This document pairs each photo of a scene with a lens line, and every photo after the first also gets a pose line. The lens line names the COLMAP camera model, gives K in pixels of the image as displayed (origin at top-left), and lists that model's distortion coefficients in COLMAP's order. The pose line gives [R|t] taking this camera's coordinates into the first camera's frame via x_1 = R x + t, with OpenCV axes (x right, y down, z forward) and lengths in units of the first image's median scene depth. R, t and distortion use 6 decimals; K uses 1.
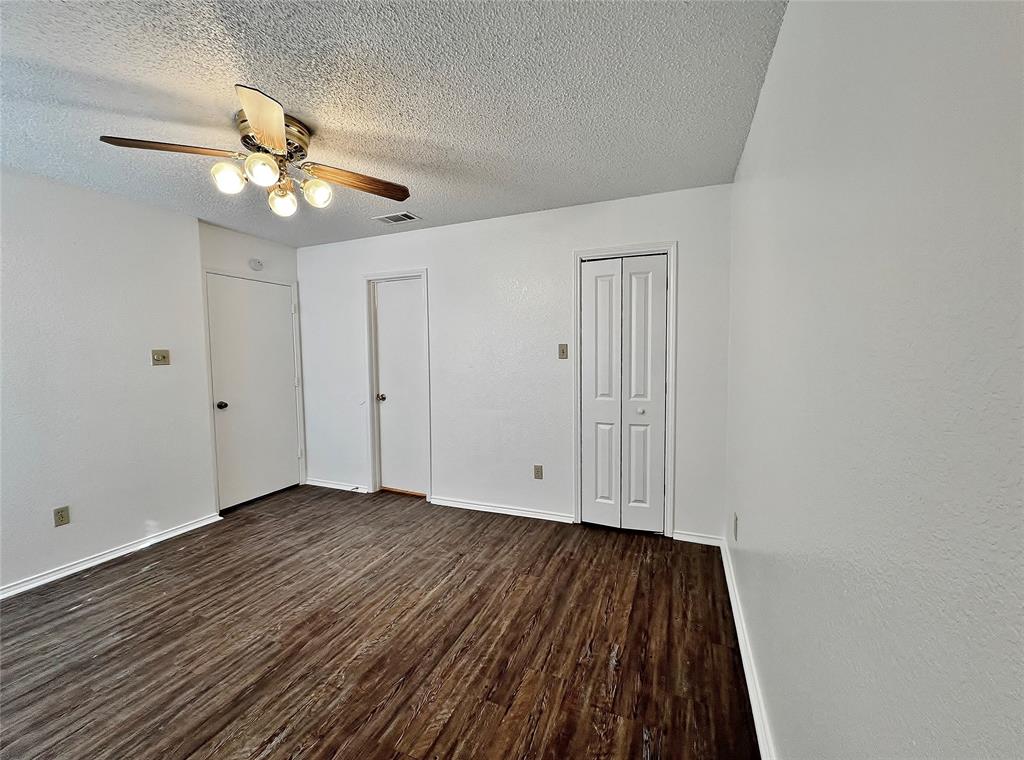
lens RADIAL K [[414.0, 0, 510.9], [0, 414.0, 380.0], [0, 0, 1]] dist [-0.003467, 0.000860]
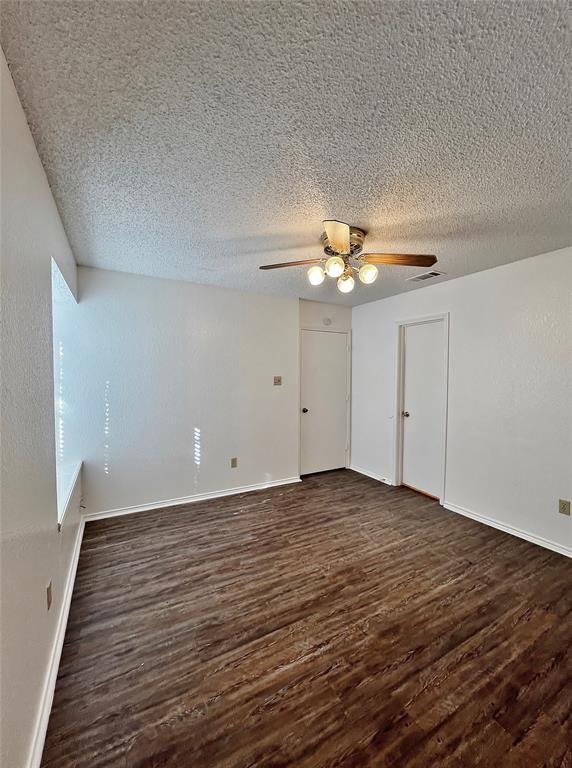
lens RADIAL K [[310.5, 0, 287.0], [0, 310.5, 383.3], [0, 0, 1]] dist [-0.003467, 0.000860]
pose [[0.783558, 0.033991, -0.620388, -0.006379], [-0.053604, 0.998478, -0.012997, -0.042578], [0.619002, 0.043439, 0.784187, -0.001233]]
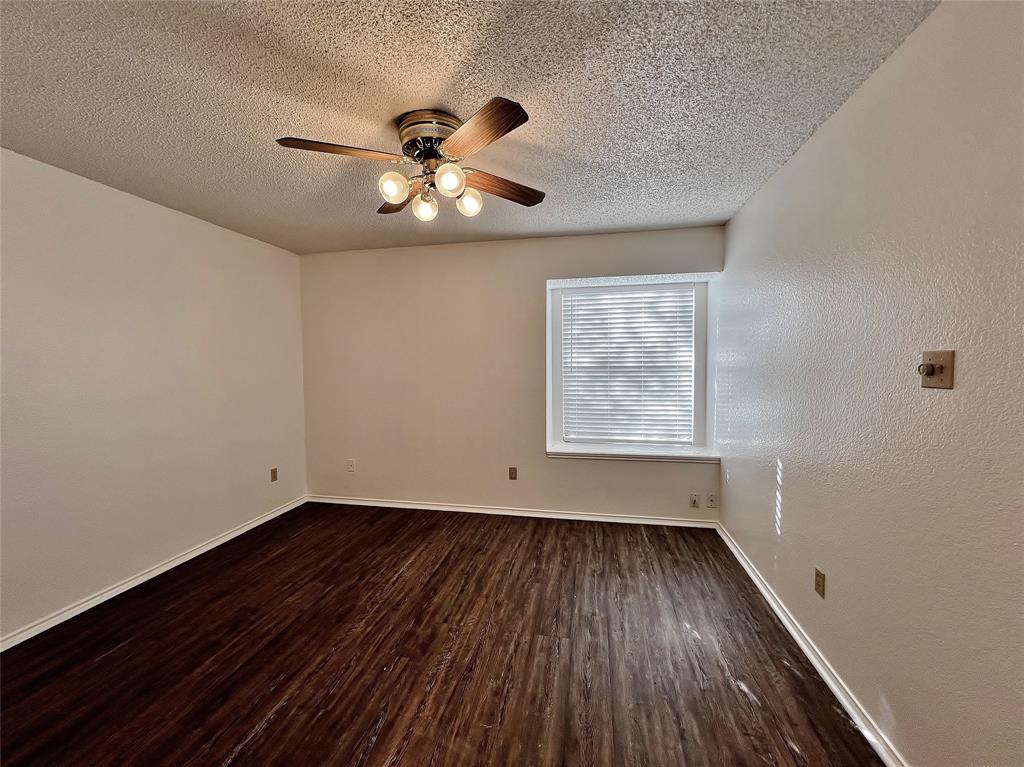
lens RADIAL K [[414.0, 0, 506.0], [0, 414.0, 379.8], [0, 0, 1]] dist [-0.003467, 0.000860]
pose [[-0.983009, 0.026071, -0.181696, -0.507922], [0.006064, 0.993934, 0.109809, -0.128982], [0.183457, 0.106842, -0.977204, 1.888238]]
